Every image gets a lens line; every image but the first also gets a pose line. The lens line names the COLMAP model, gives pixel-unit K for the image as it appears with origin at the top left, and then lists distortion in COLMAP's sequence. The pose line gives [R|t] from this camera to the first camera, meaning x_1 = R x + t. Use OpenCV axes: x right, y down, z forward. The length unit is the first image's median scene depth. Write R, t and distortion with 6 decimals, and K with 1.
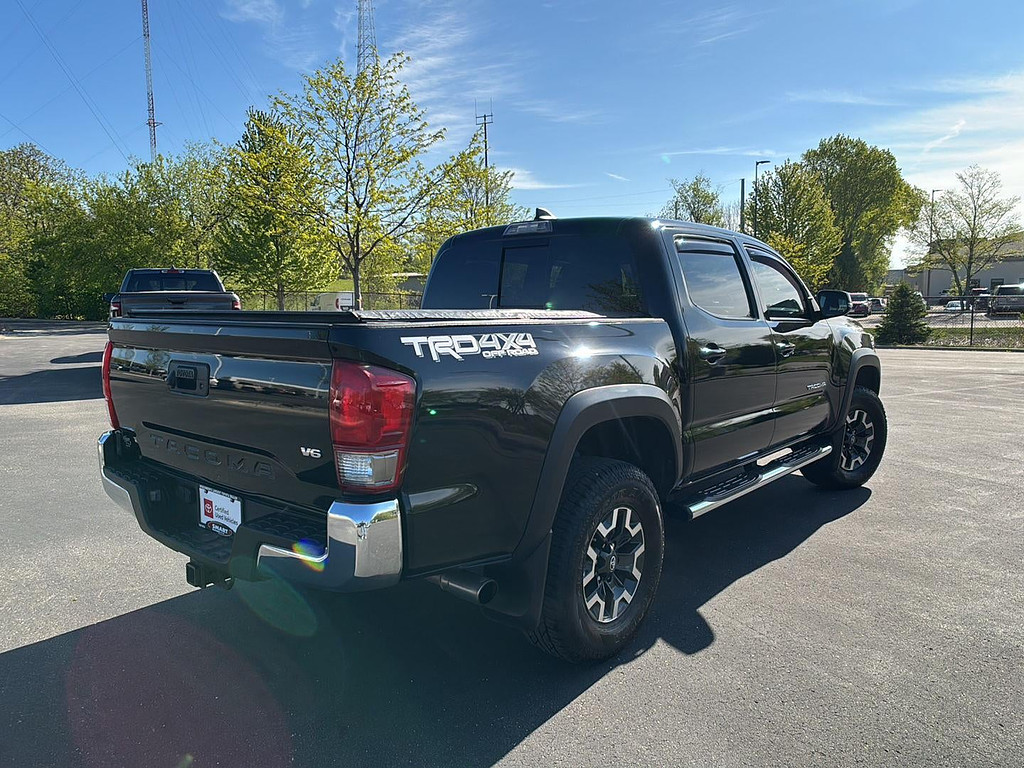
lens RADIAL K [[732.8, 0, 515.6], [0, 732.8, 378.3], [0, 0, 1]] dist [-0.022722, 0.005558]
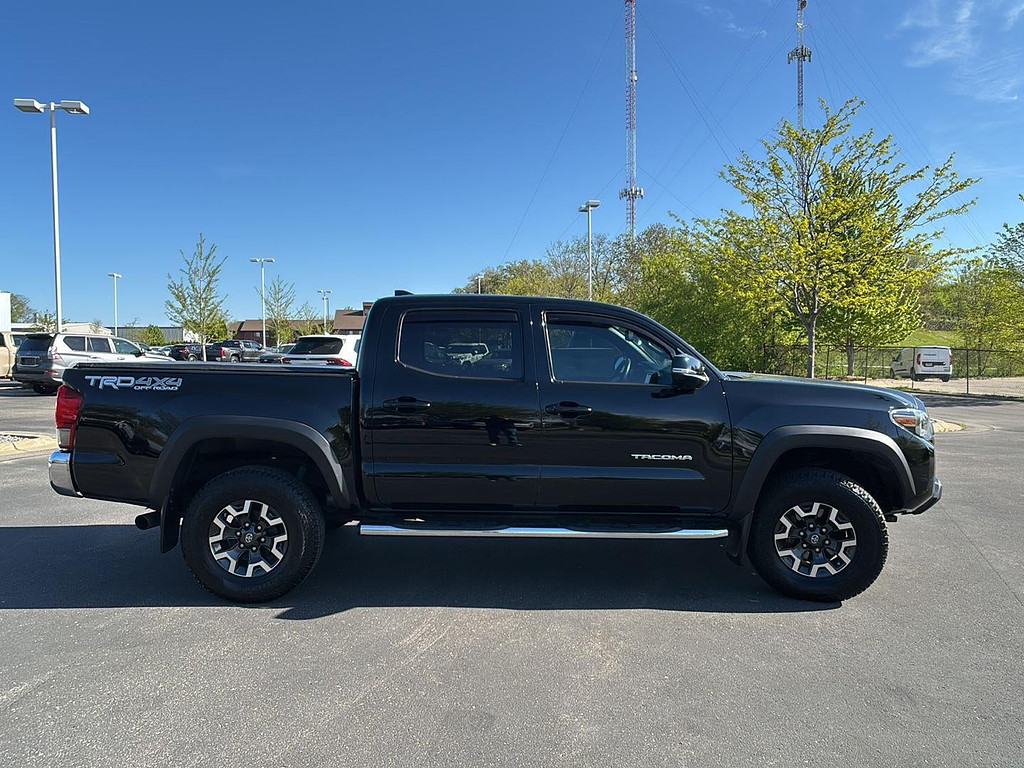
lens RADIAL K [[732.8, 0, 521.3], [0, 732.8, 386.4], [0, 0, 1]] dist [-0.022722, 0.005558]
pose [[0.661371, 0.044544, -0.748735, 0.845808], [-0.090407, 0.995691, -0.020622, -0.036886], [0.744591, 0.081330, 0.662548, 0.221736]]
